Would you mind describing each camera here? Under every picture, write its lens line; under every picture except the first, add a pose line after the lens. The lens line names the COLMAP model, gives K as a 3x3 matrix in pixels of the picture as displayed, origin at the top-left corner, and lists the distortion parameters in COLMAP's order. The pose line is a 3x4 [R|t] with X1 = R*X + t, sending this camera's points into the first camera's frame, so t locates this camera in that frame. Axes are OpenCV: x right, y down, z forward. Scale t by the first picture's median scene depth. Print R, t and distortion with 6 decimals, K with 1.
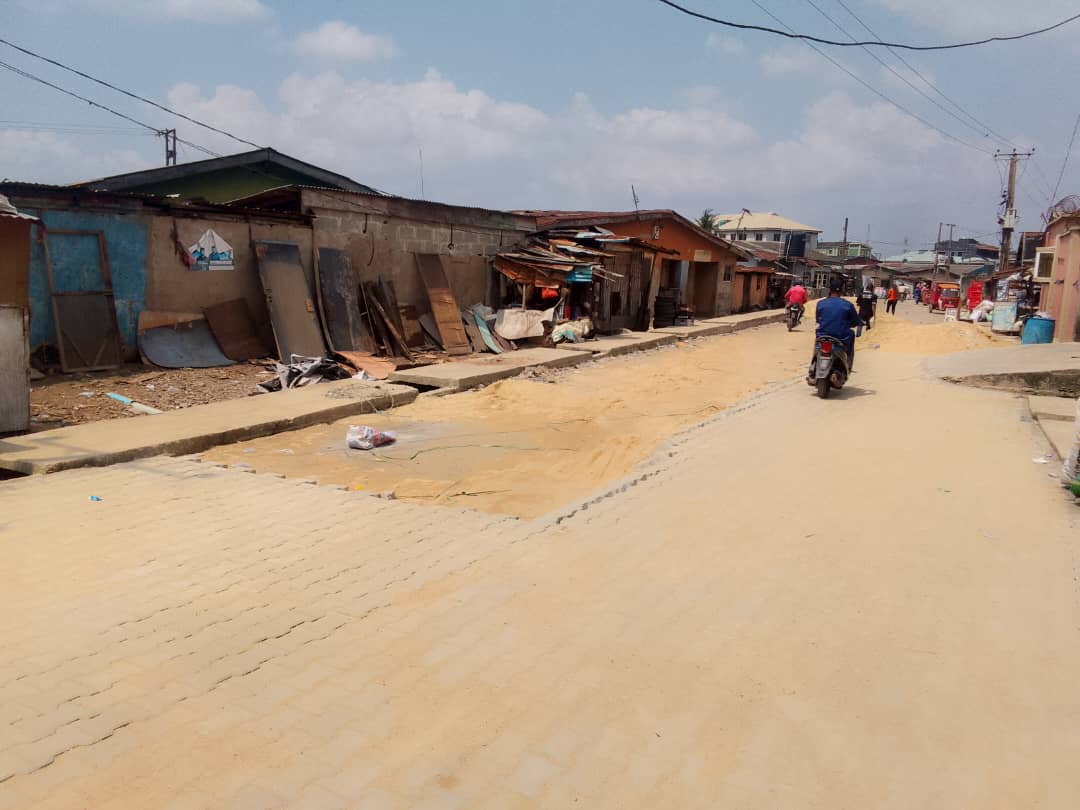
lens RADIAL K [[854.3, 0, 531.4], [0, 854.3, 415.8], [0, 0, 1]] dist [0.081242, -0.107939]
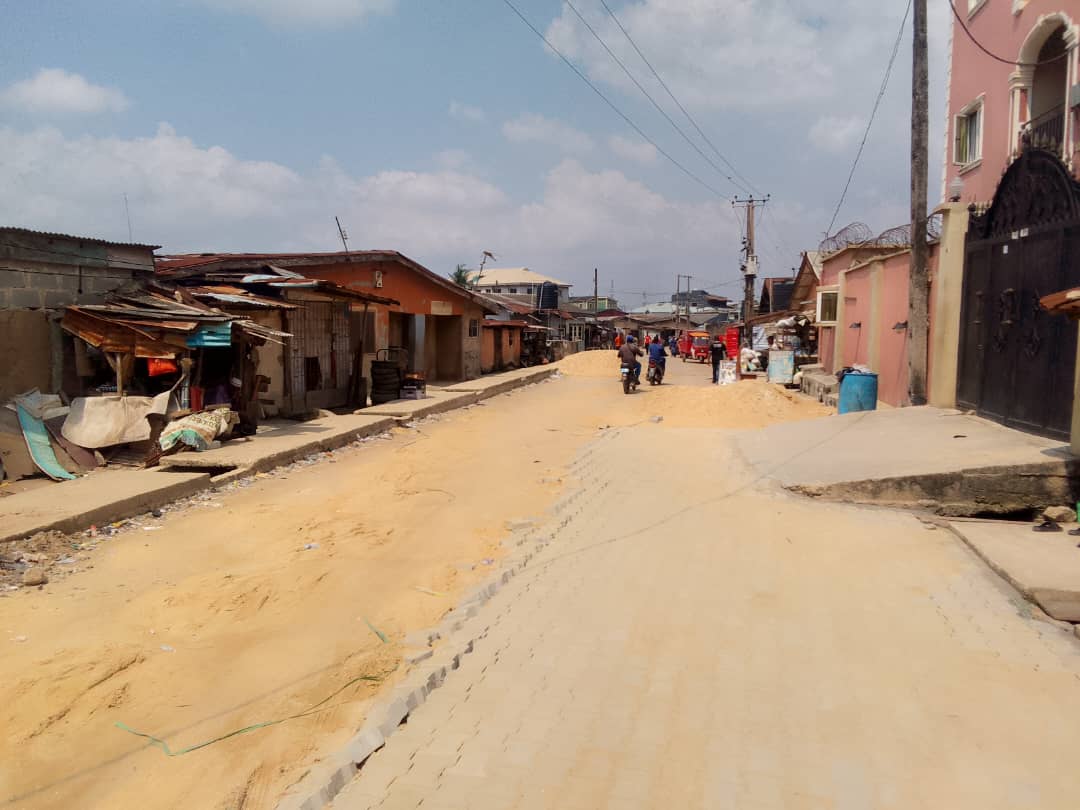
lens RADIAL K [[854.3, 0, 535.6], [0, 854.3, 412.3], [0, 0, 1]] dist [0.081242, -0.107939]
pose [[0.961698, -0.058971, 0.267694, 0.076336], [0.077402, 0.995264, -0.058818, -0.038846], [-0.262957, 0.077285, 0.961707, 0.242159]]
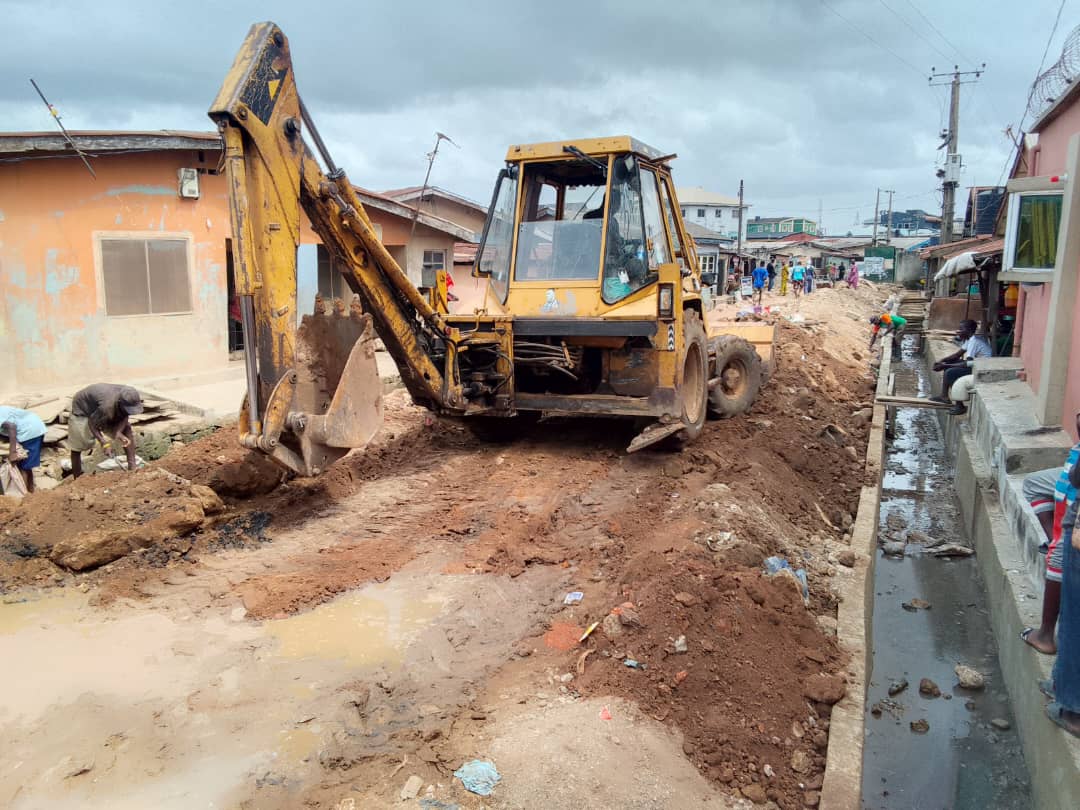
lens RADIAL K [[854.3, 0, 533.8], [0, 854.3, 405.8], [0, 0, 1]] dist [0.081242, -0.107939]
pose [[0.998501, -0.036570, 0.040729, 0.329243], [0.036311, 0.999315, 0.007081, -0.100003], [-0.040960, -0.005591, 0.999145, 0.579807]]
